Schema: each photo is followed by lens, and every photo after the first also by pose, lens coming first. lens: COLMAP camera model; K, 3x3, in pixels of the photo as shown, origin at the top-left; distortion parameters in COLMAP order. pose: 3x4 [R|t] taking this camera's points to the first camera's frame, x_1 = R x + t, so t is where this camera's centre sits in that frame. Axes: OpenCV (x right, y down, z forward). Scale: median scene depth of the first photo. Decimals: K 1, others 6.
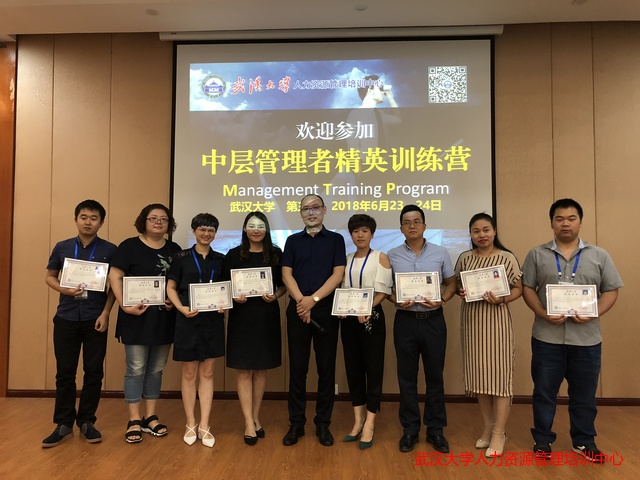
lens RADIAL K [[532.5, 0, 315.5], [0, 532.5, 236.9], [0, 0, 1]] dist [0.056058, -0.053869]
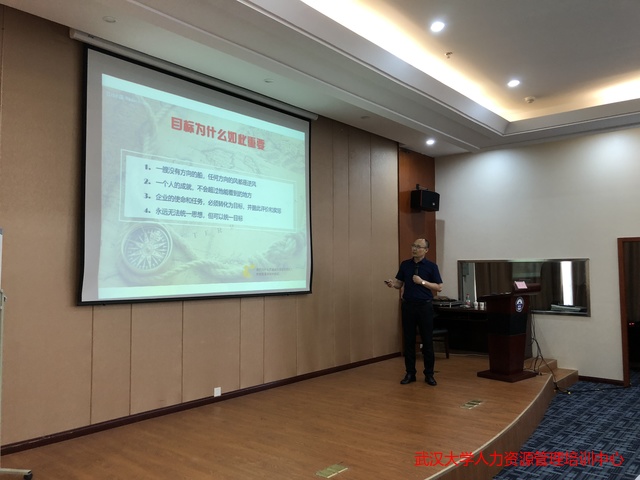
lens RADIAL K [[532.5, 0, 315.2], [0, 532.5, 243.5], [0, 0, 1]] dist [0.056058, -0.053869]
pose [[0.604818, 0.038868, 0.795415, -0.760504], [-0.017925, 0.999220, -0.035197, 0.001328], [-0.796162, 0.007030, 0.605042, 0.139494]]
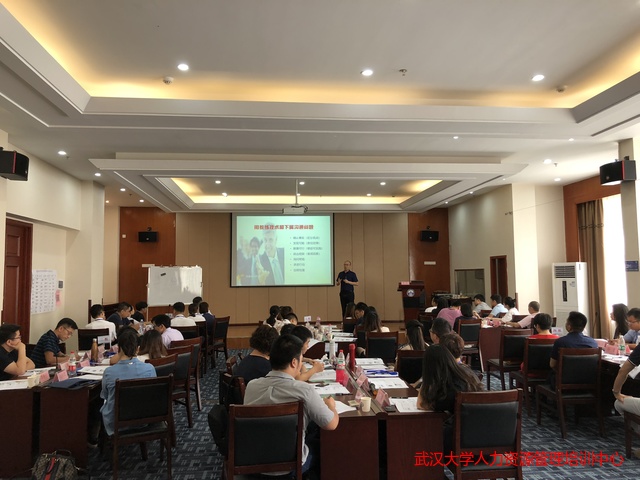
lens RADIAL K [[532.5, 0, 321.6], [0, 532.5, 240.8], [0, 0, 1]] dist [0.056058, -0.053869]
pose [[0.989932, -0.001294, 0.141535, -0.188873], [0.006516, 0.999315, -0.036442, -0.071835], [-0.141391, 0.036997, 0.989262, -2.112683]]
